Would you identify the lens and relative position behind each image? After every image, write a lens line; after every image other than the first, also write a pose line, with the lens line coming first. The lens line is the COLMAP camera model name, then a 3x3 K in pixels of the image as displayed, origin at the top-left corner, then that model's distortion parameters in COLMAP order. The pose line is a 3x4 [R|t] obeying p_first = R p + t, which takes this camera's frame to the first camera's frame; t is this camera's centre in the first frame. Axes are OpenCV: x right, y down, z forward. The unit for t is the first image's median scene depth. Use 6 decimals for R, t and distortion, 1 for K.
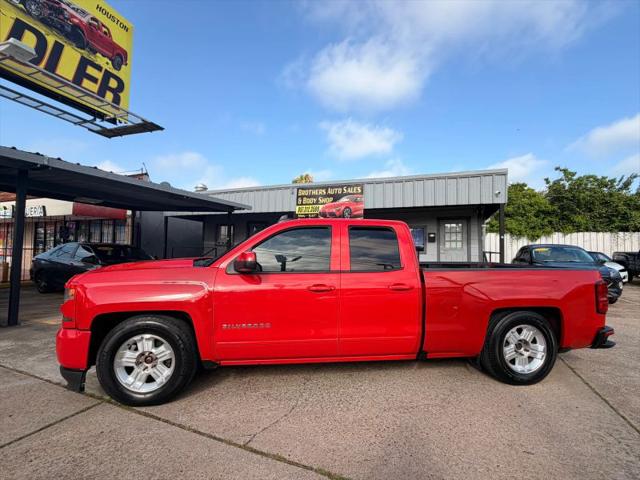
lens RADIAL K [[291.6, 0, 324.0], [0, 291.6, 238.5], [0, 0, 1]] dist [0.002680, -0.002404]
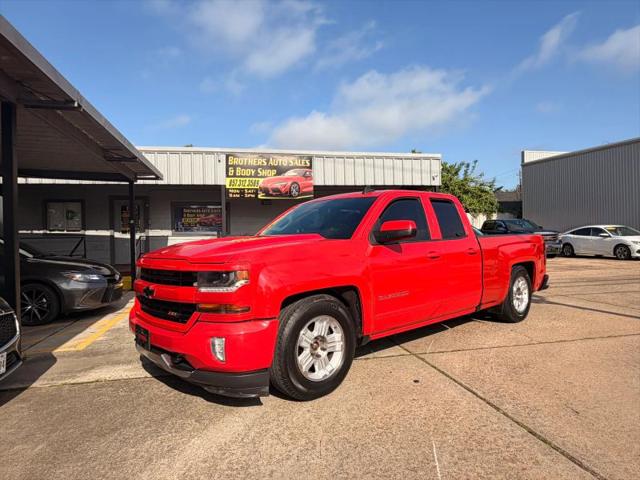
lens RADIAL K [[402.1, 0, 322.7], [0, 402.1, 242.9], [0, 0, 1]] dist [-0.005281, 0.004338]
pose [[0.830465, -0.043116, 0.555400, -0.501848], [0.016729, 0.998481, 0.052500, 0.007877], [-0.556820, -0.034308, 0.829924, -0.025043]]
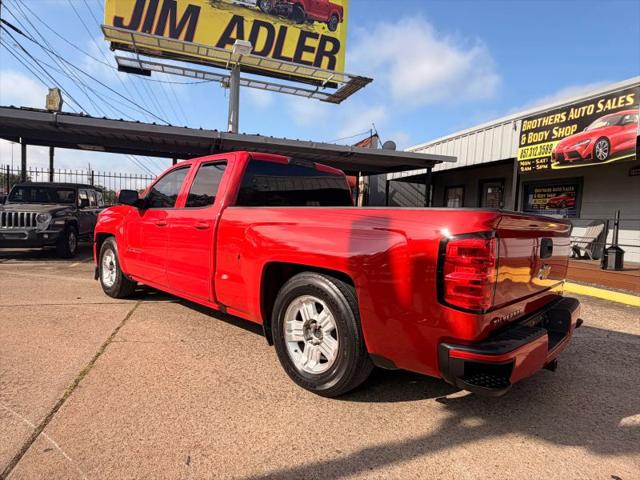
lens RADIAL K [[385.2, 0, 318.6], [0, 385.2, 238.1], [0, 0, 1]] dist [0.003200, -0.001517]
pose [[0.624852, 0.051234, -0.779060, 0.308621], [-0.006190, 0.998138, 0.060677, 0.035966], [0.780719, -0.033092, 0.624006, 0.141269]]
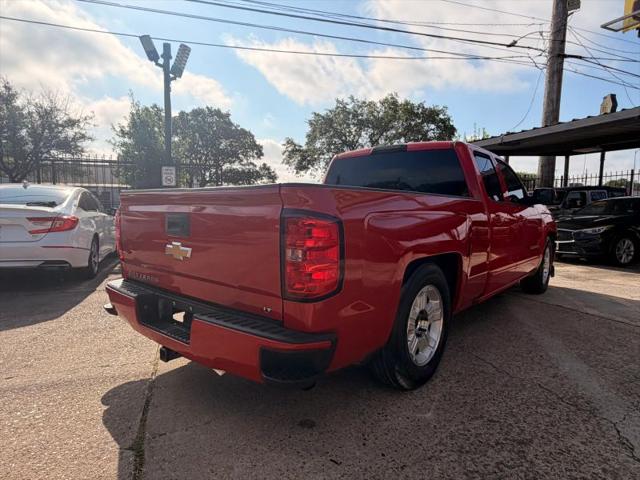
lens RADIAL K [[385.2, 0, 317.7], [0, 385.2, 242.4], [0, 0, 1]] dist [0.003200, -0.001517]
pose [[-0.748576, 0.037546, -0.661986, 0.391703], [0.005355, 0.998705, 0.050588, 0.058234], [0.663028, 0.034324, -0.747807, 0.629289]]
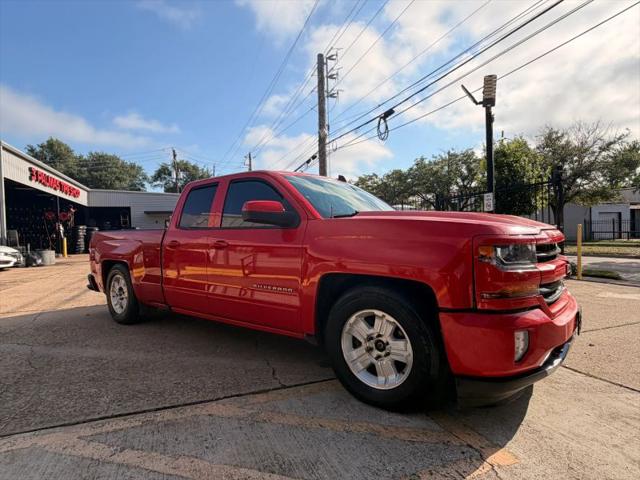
lens RADIAL K [[351.3, 0, 314.5], [0, 351.3, 240.2], [0, 0, 1]] dist [-0.000984, 0.000790]
pose [[-0.687628, -0.010229, 0.725991, -0.312706], [-0.015227, 0.999884, -0.000334, 0.048872], [-0.725903, -0.011284, -0.687704, 0.625964]]
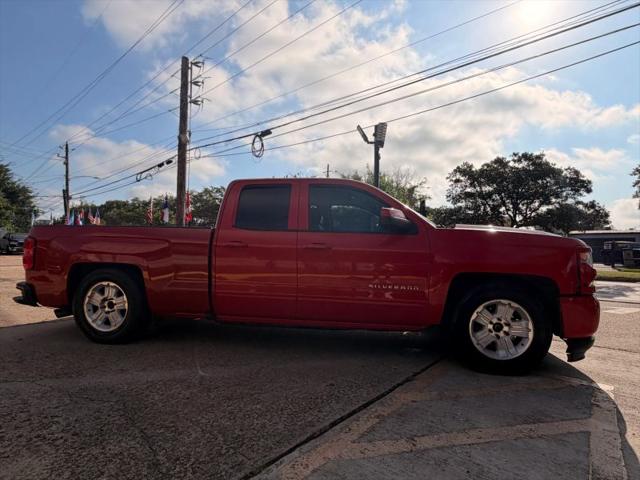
lens RADIAL K [[346.3, 0, 315.2], [0, 346.3, 238.1], [0, 0, 1]] dist [-0.007194, 0.004089]
pose [[-0.951532, -0.022508, 0.306725, -0.120674], [-0.044121, 0.996993, -0.063712, 0.066275], [-0.304368, -0.074157, -0.949664, 0.767165]]
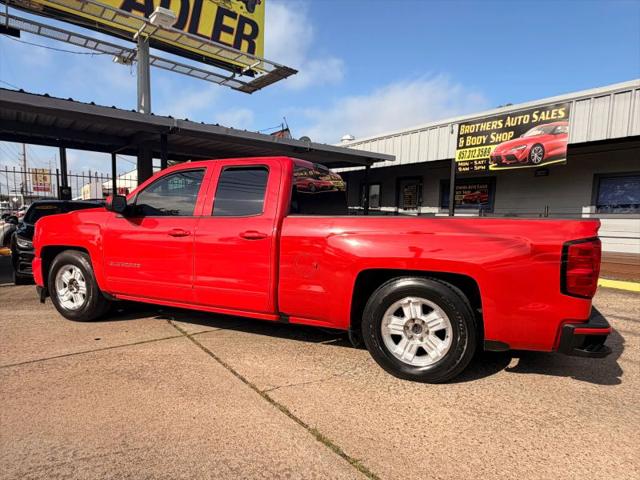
lens RADIAL K [[385.2, 0, 312.3], [0, 385.2, 254.4], [0, 0, 1]] dist [0.003200, -0.001517]
pose [[0.855660, 0.049266, -0.515189, 0.101981], [0.013917, 0.992909, 0.118063, 0.023309], [0.517352, -0.108192, 0.848906, 0.011889]]
